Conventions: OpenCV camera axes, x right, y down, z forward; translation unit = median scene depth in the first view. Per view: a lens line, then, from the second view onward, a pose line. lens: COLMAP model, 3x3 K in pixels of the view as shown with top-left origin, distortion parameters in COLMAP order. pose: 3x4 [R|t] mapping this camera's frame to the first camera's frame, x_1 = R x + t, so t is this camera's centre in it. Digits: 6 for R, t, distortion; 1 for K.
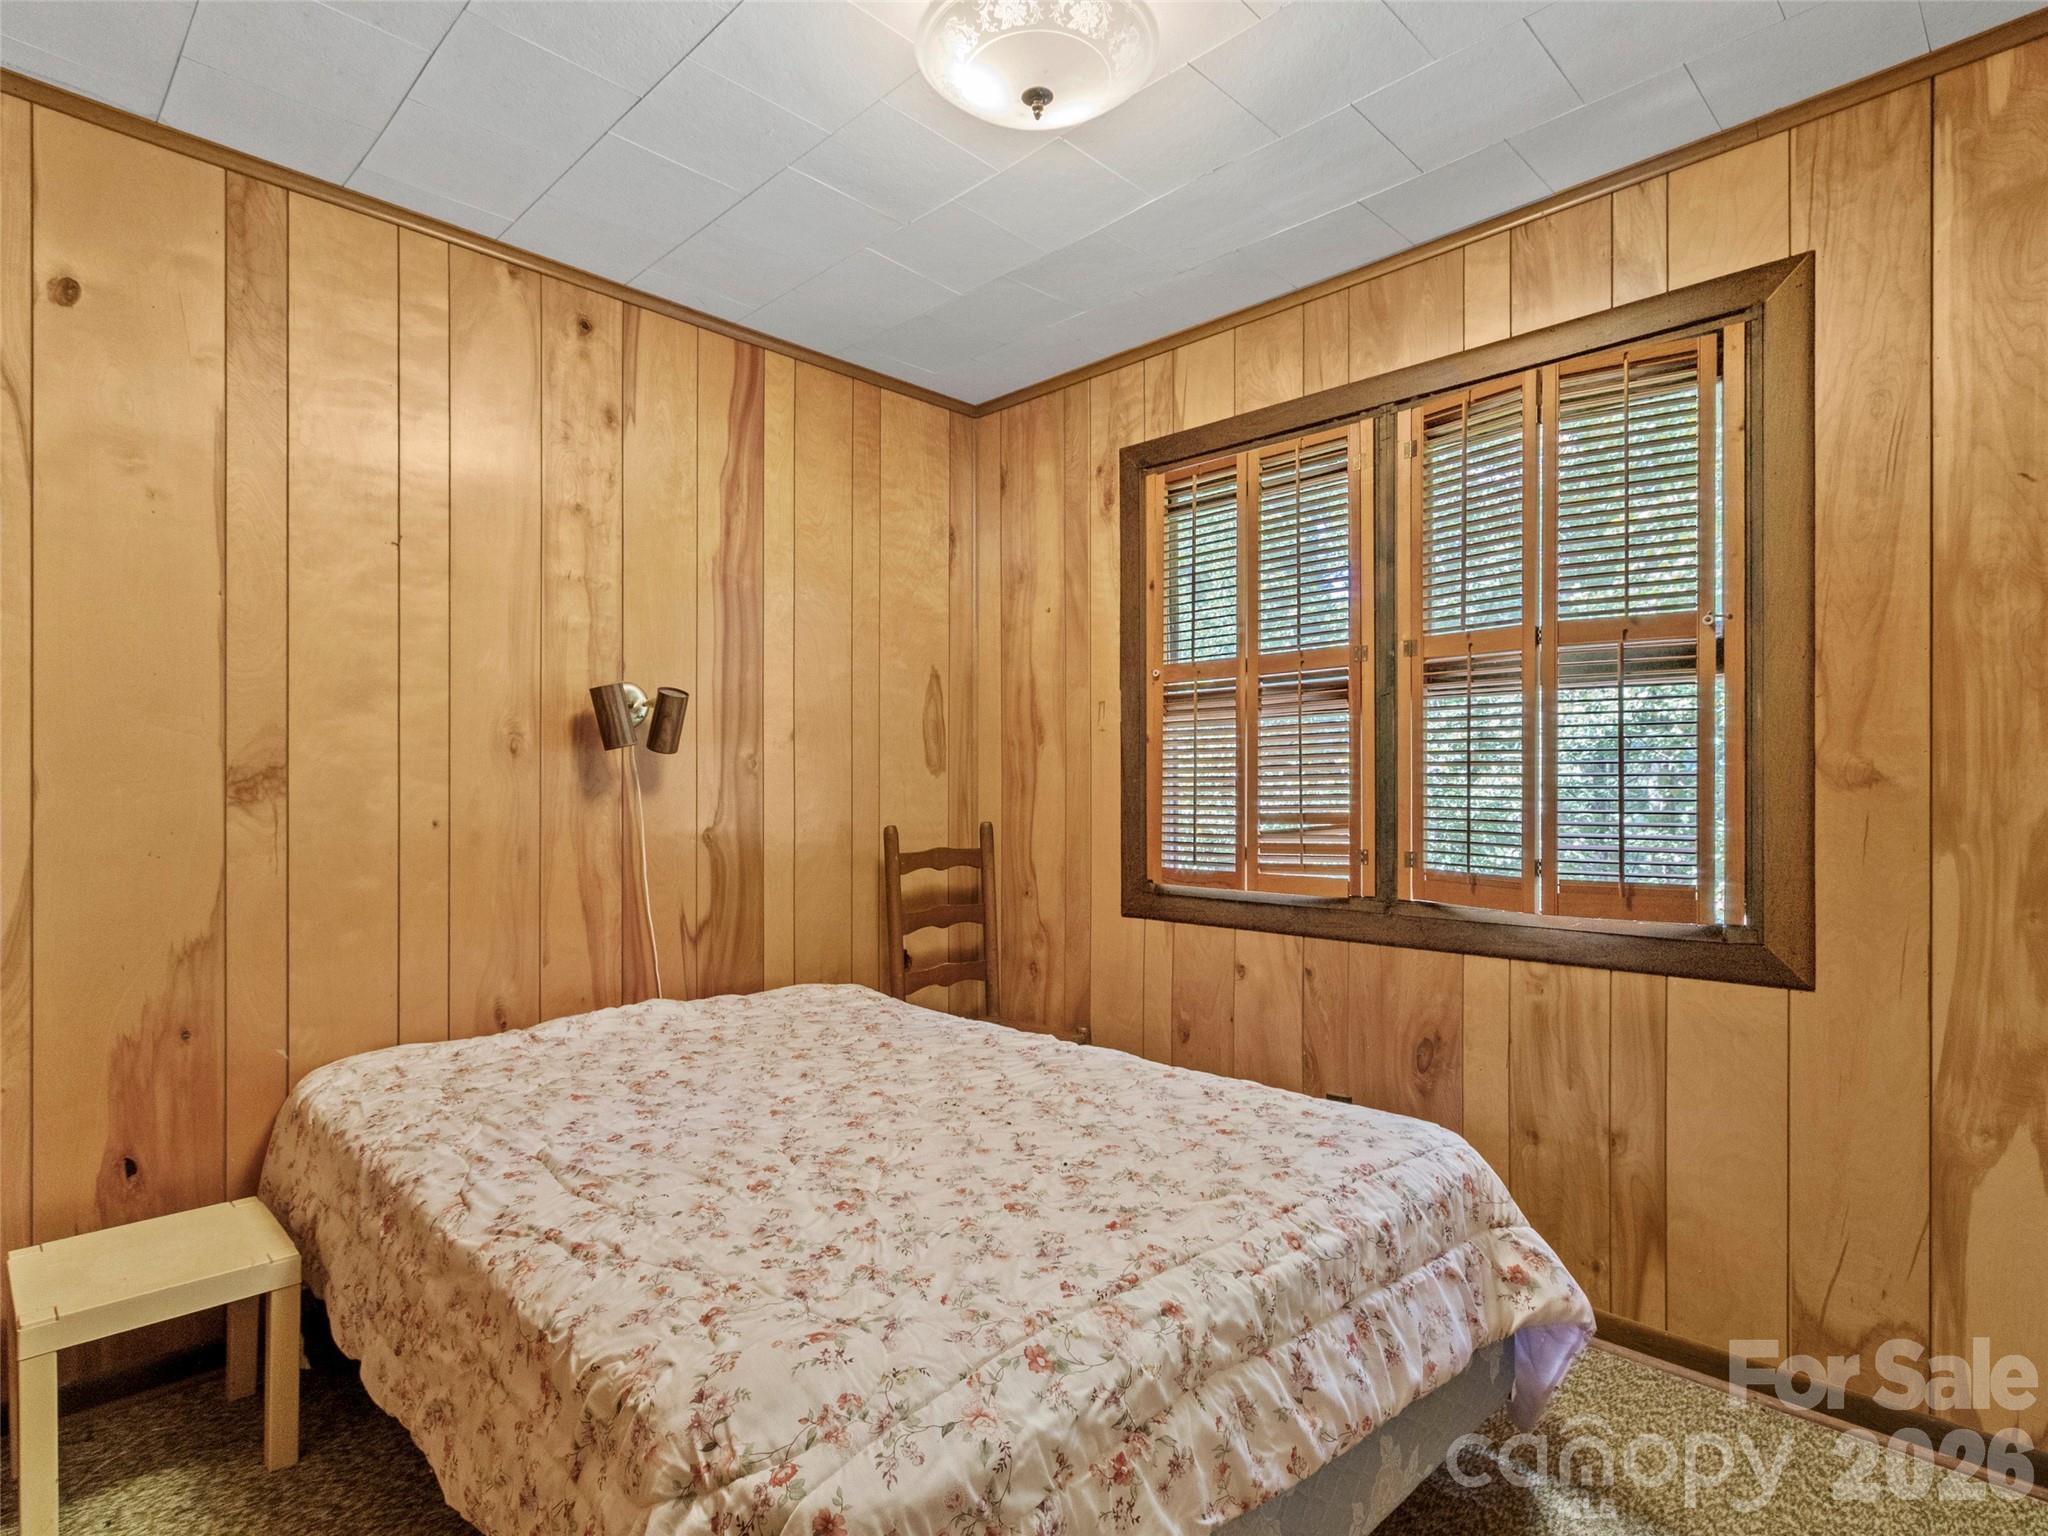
lens RADIAL K [[1036.9, 0, 1017.6], [0, 1036.9, 775.5], [0, 0, 1]] dist [0.005711, 0.000326]
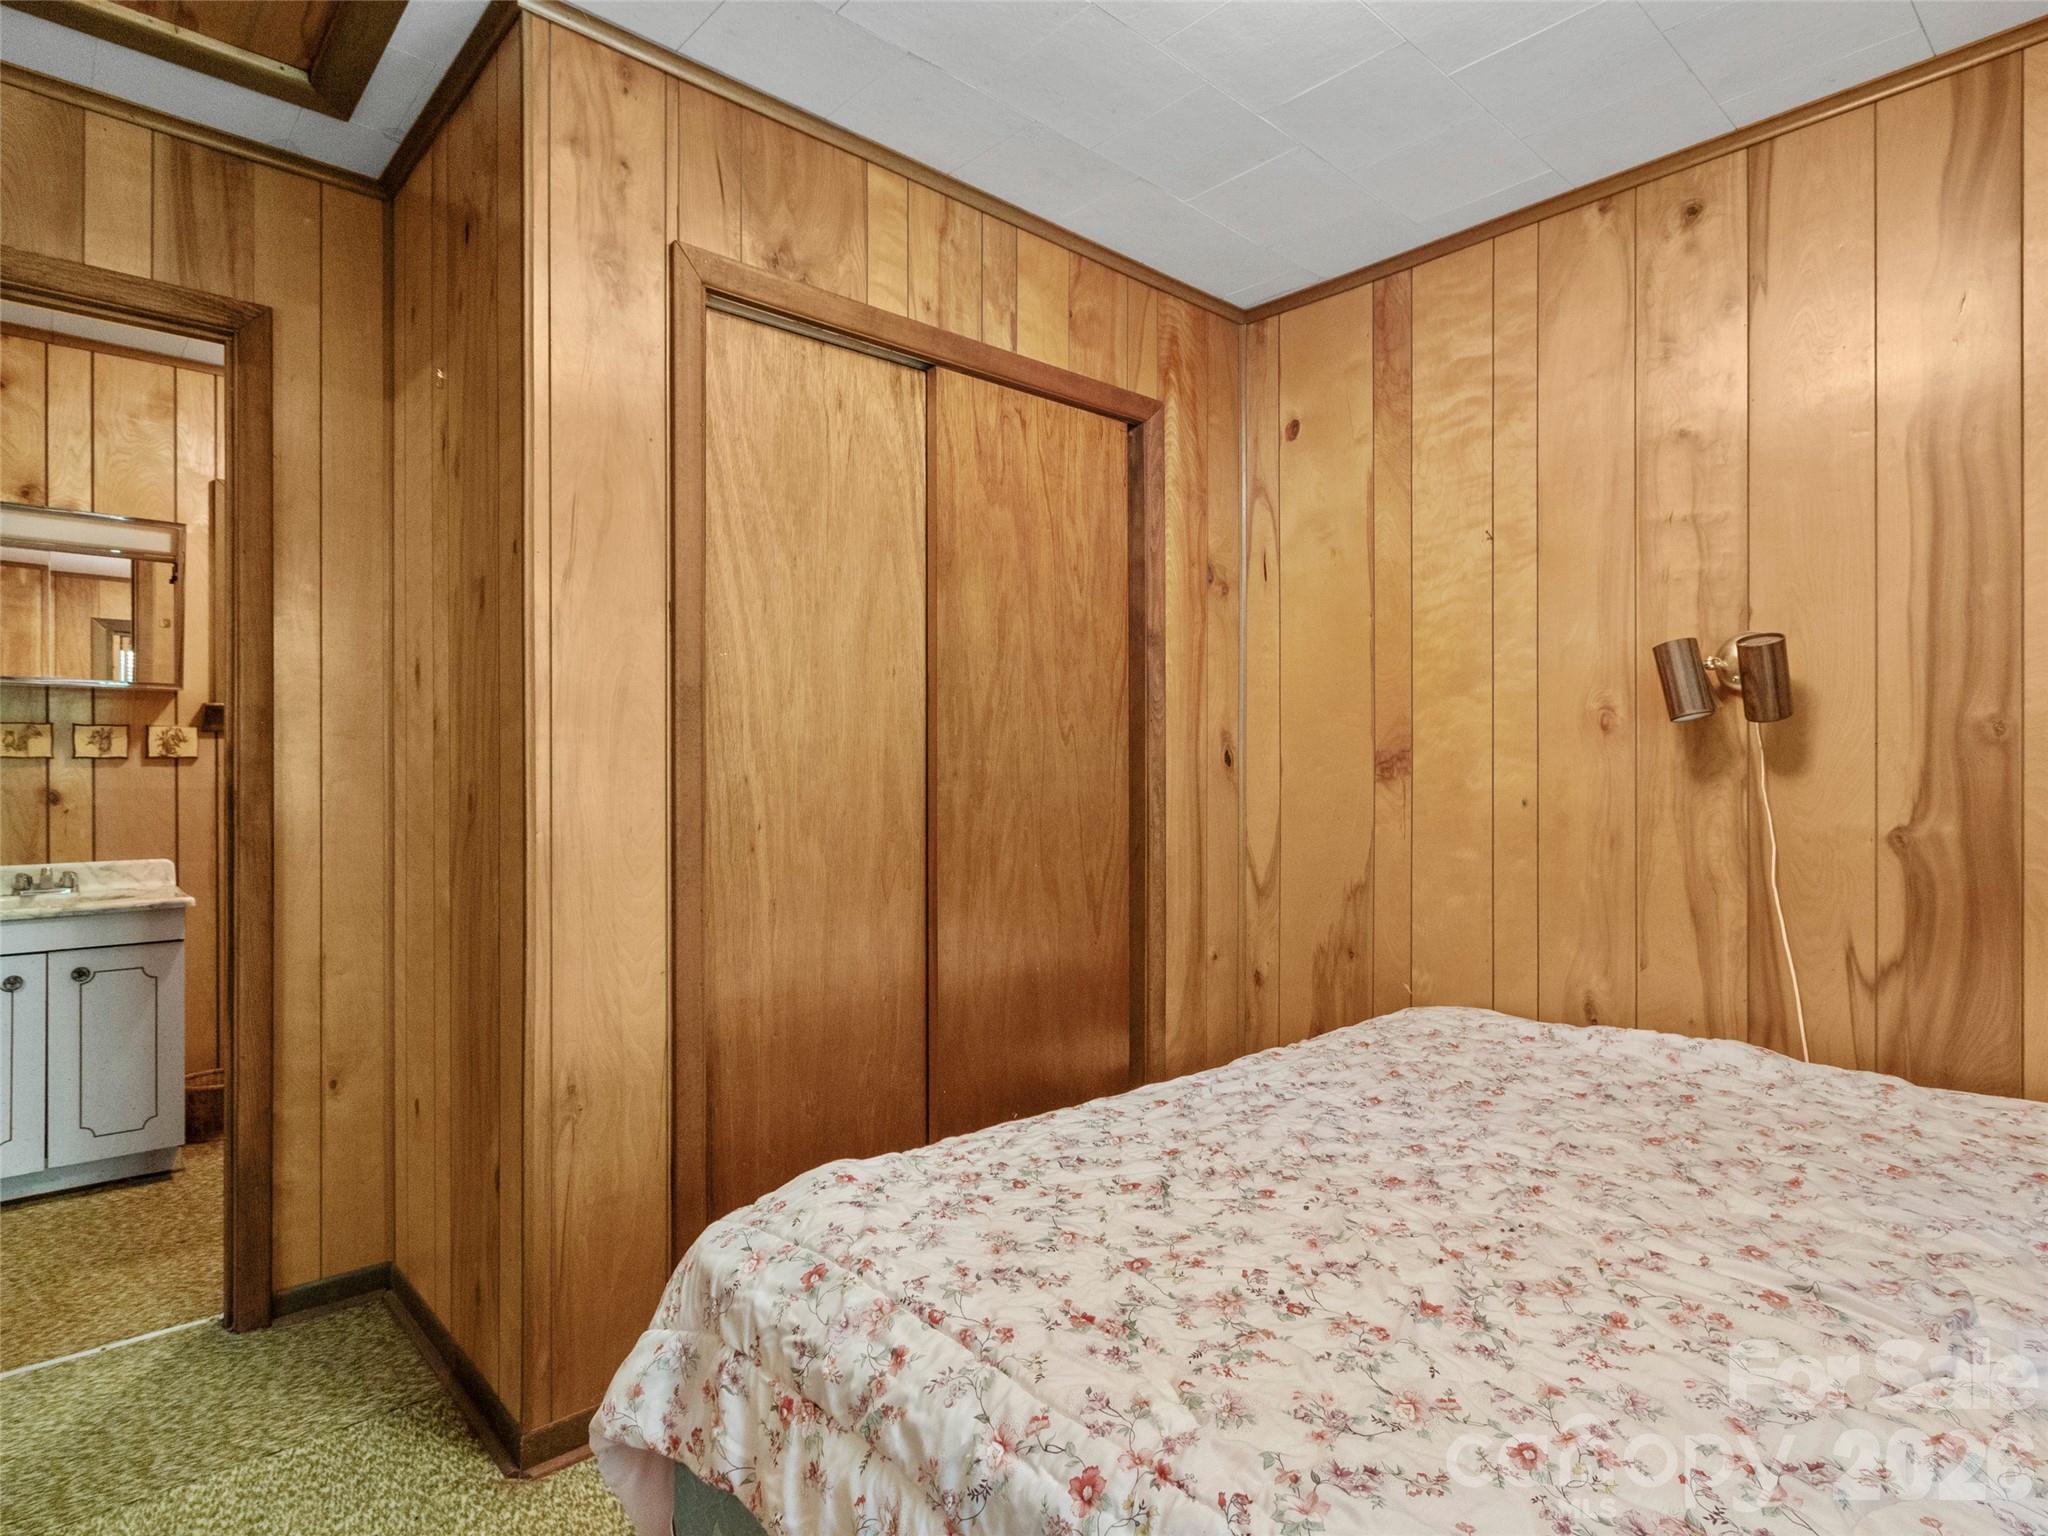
lens RADIAL K [[1067.0, 0, 1024.1], [0, 1067.0, 763.9], [0, 0, 1]] dist [0.001090, -0.002254]
pose [[-0.014254, -0.005499, -0.999883, 0.537268], [0.008916, 0.999944, -0.005627, 0.010809], [0.999859, -0.008995, -0.014204, 0.576485]]
